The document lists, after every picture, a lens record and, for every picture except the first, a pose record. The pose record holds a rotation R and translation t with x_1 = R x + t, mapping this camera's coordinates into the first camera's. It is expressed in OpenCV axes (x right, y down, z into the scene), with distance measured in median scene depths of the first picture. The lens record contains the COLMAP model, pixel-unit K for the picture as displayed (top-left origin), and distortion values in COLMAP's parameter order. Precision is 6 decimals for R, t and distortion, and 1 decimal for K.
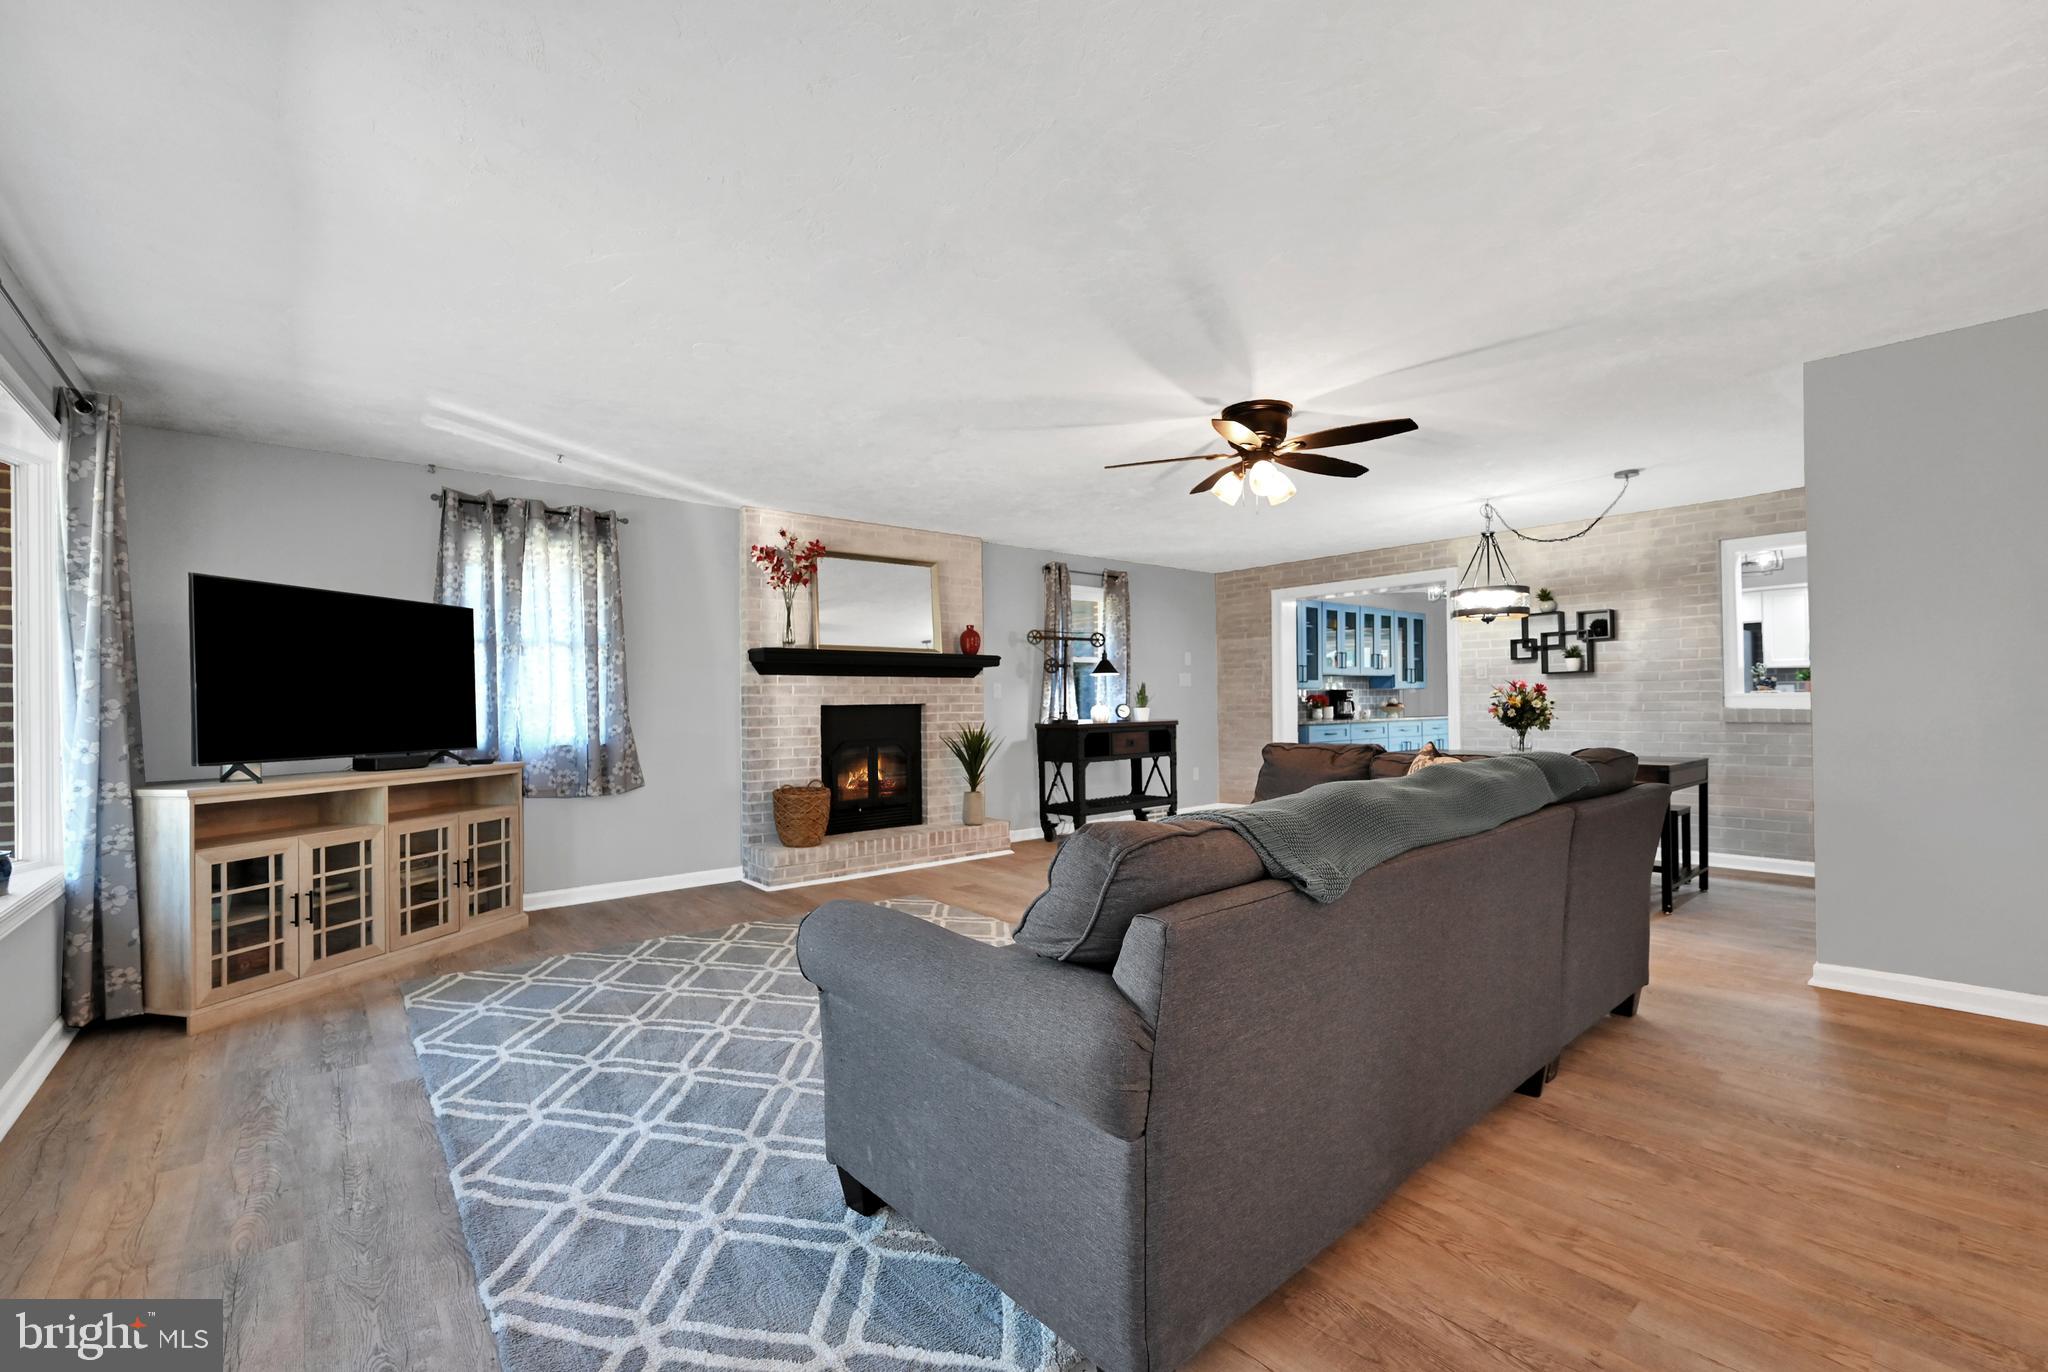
lens RADIAL K [[875.5, 0, 1024.0], [0, 875.5, 686.0], [0, 0, 1]] dist [0.001277, 0.000147]
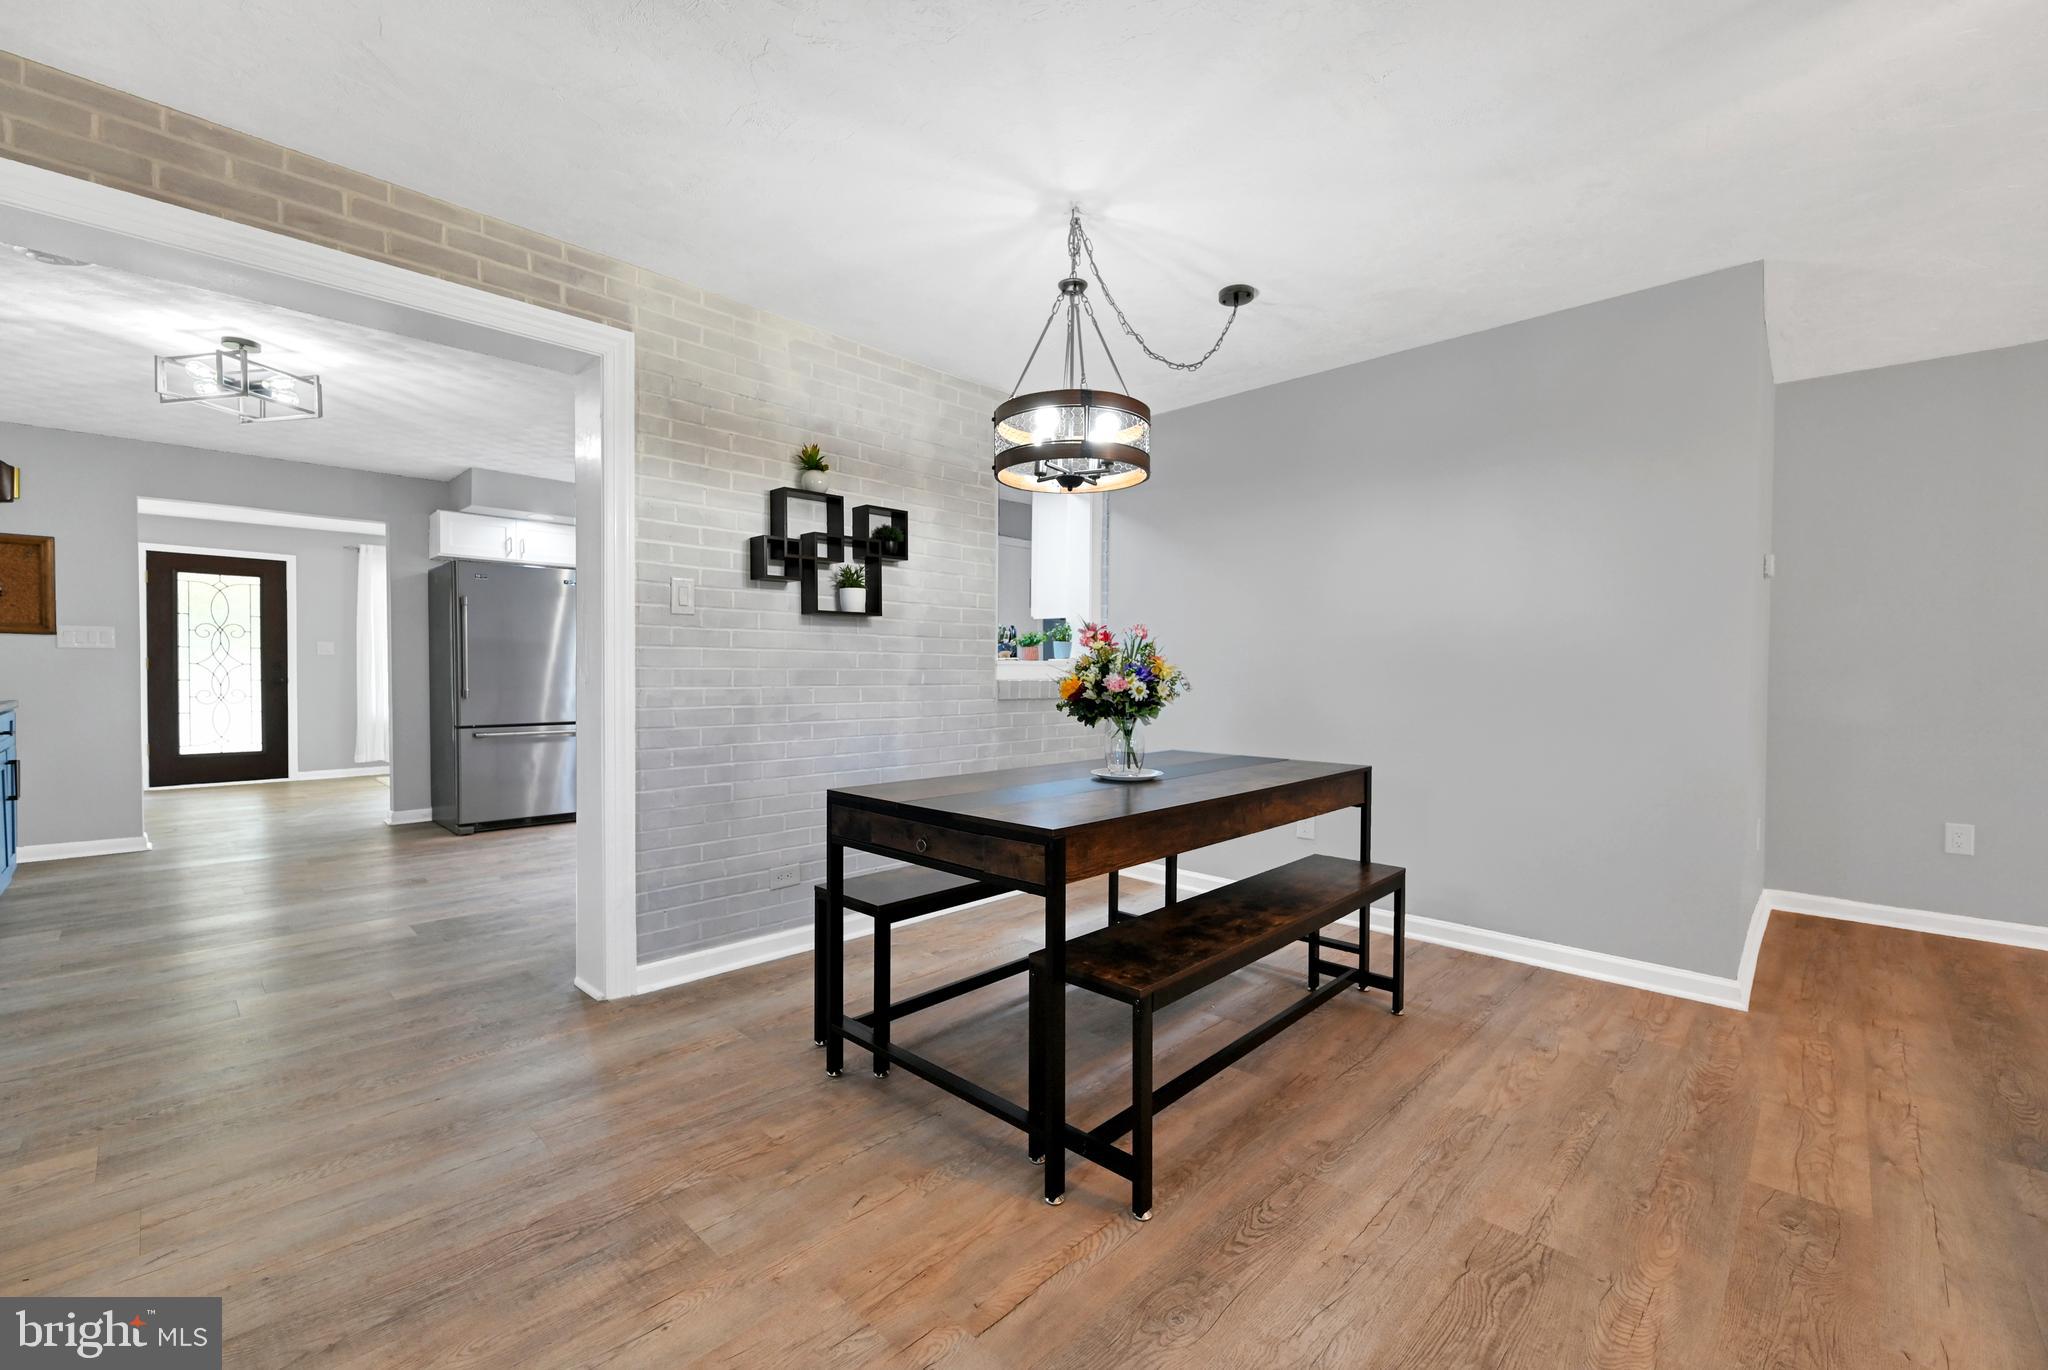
lens RADIAL K [[841.0, 0, 1024.0], [0, 841.0, 685.0], [0, 0, 1]] dist [-0.000954, -0.000082]
pose [[-0.104631, -0.006240, 0.994492, 0.097805], [-0.022843, 0.999732, 0.003870, 0.024250], [-0.994249, -0.022312, -0.104745, 0.971075]]
